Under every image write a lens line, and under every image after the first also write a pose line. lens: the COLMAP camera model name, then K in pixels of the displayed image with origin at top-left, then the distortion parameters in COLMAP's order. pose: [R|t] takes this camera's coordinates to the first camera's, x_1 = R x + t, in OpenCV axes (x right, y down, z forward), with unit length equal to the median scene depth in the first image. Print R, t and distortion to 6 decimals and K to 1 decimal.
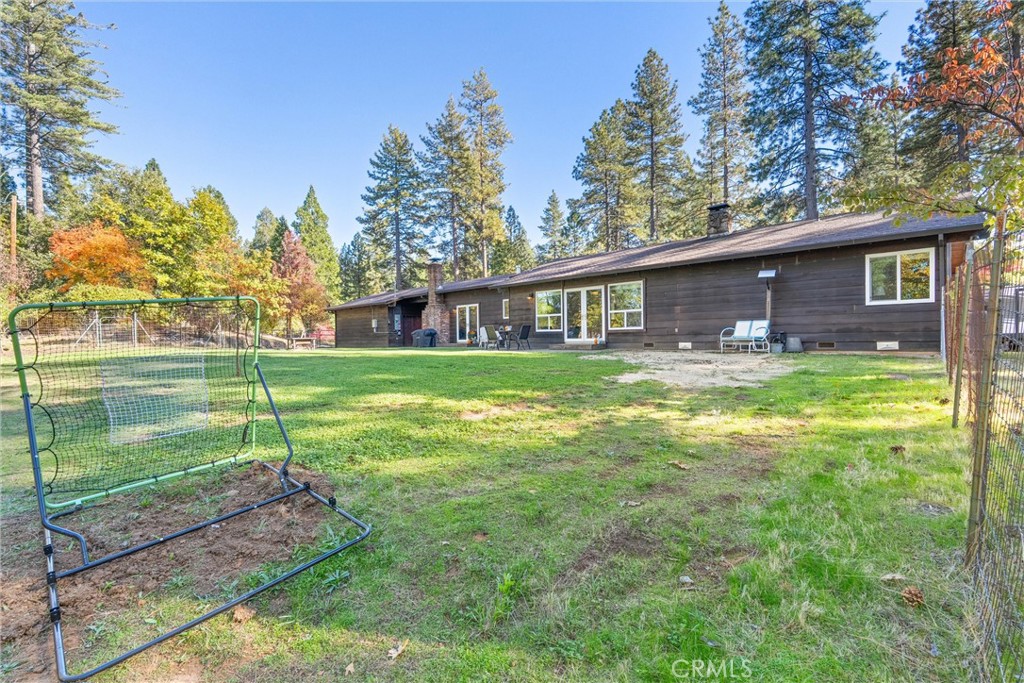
lens RADIAL K [[503.5, 0, 513.1], [0, 503.5, 343.2], [0, 0, 1]] dist [-0.001371, -0.000057]
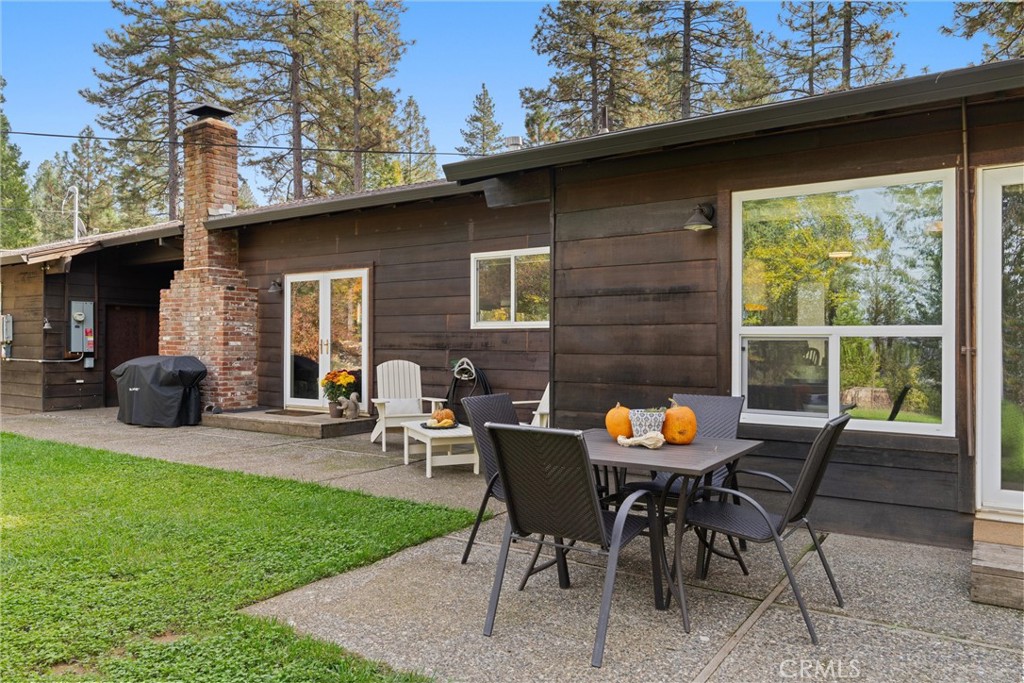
lens RADIAL K [[726.4, 0, 509.9], [0, 726.4, 338.5], [0, 0, 1]] dist [0.000521, -0.002595]
pose [[0.985946, 0.018081, 0.166080, -0.052488], [-0.015982, 0.999775, -0.013968, -0.033682], [-0.166295, 0.011117, 0.986013, 0.548816]]
